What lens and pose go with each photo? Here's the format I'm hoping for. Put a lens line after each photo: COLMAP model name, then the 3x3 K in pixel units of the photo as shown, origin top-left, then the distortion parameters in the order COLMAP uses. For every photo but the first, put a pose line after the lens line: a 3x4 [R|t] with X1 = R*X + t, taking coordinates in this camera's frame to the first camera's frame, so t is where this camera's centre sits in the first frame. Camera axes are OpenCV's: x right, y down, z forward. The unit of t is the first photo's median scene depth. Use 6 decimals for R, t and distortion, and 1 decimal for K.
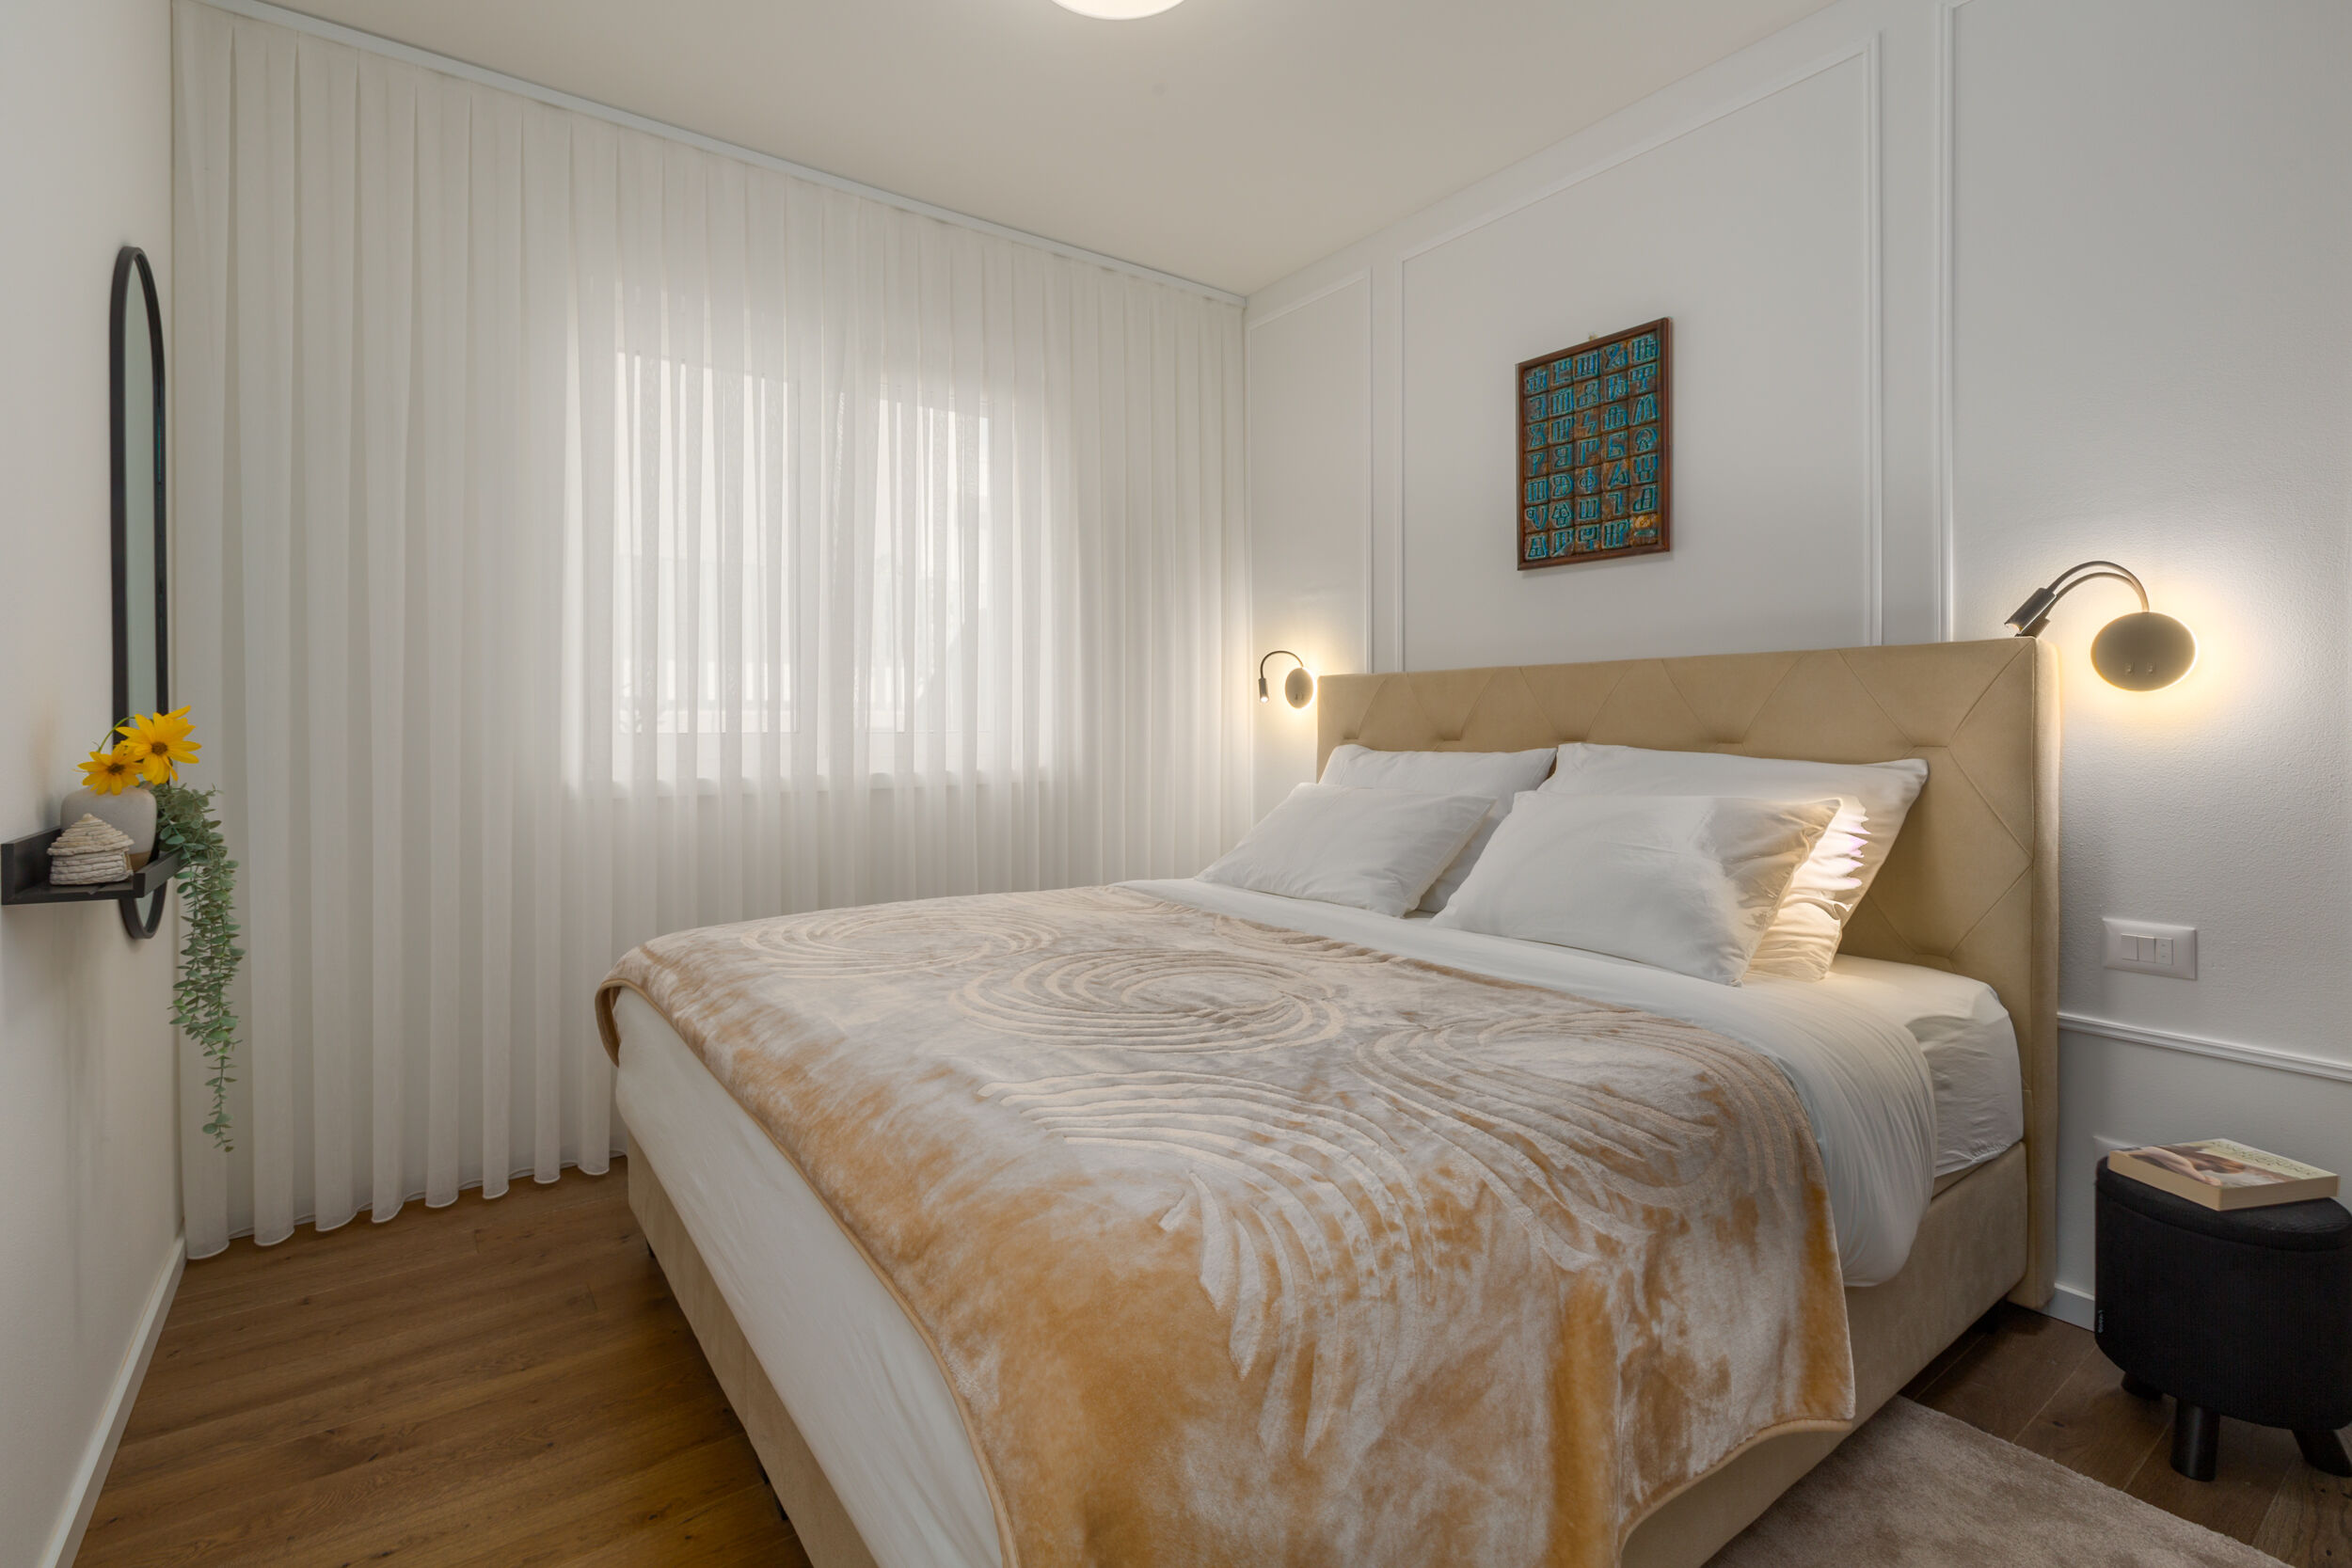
lens RADIAL K [[1096.4, 0, 1169.1], [0, 1096.4, 712.3], [0, 0, 1]] dist [-0.000879, -0.000299]
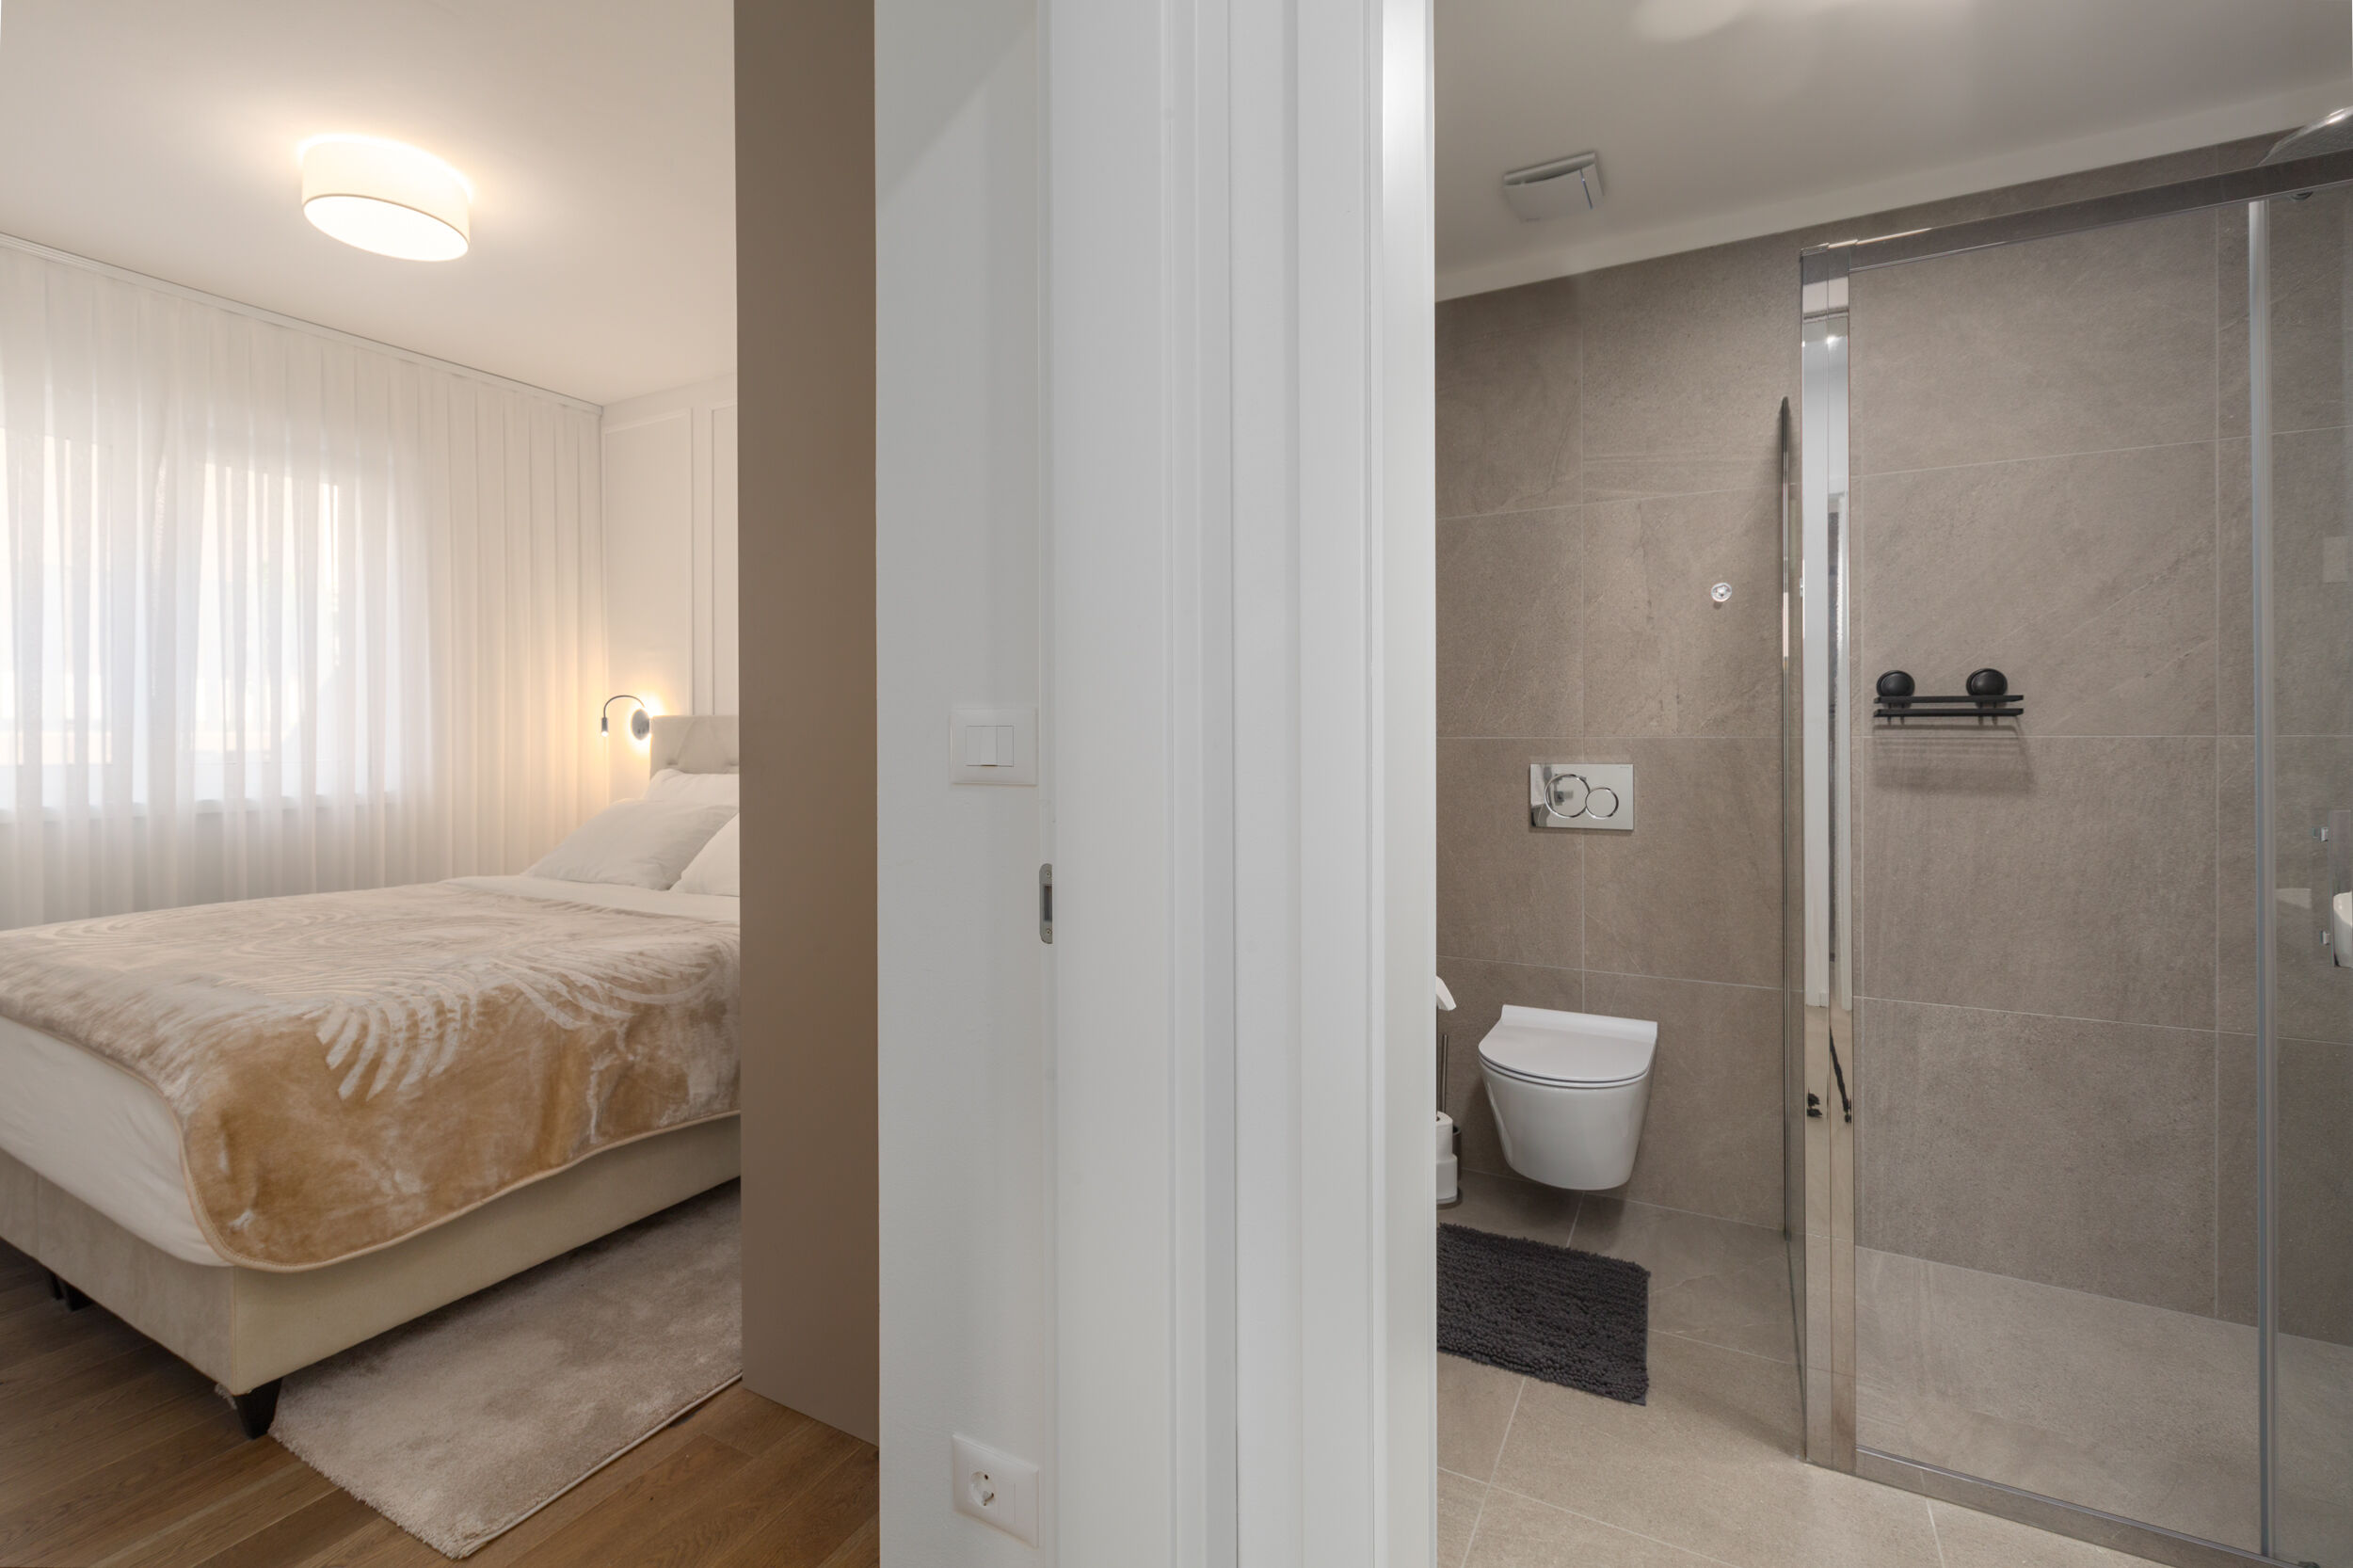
lens RADIAL K [[1039.5, 0, 1169.2], [0, 1039.5, 741.0], [0, 0, 1]] dist [-0.000361, -0.000713]
pose [[0.903379, -0.001739, 0.428840, 0.263171], [-0.003244, 0.999935, 0.010889, -0.031387], [-0.428831, -0.011228, 0.903315, -0.608927]]
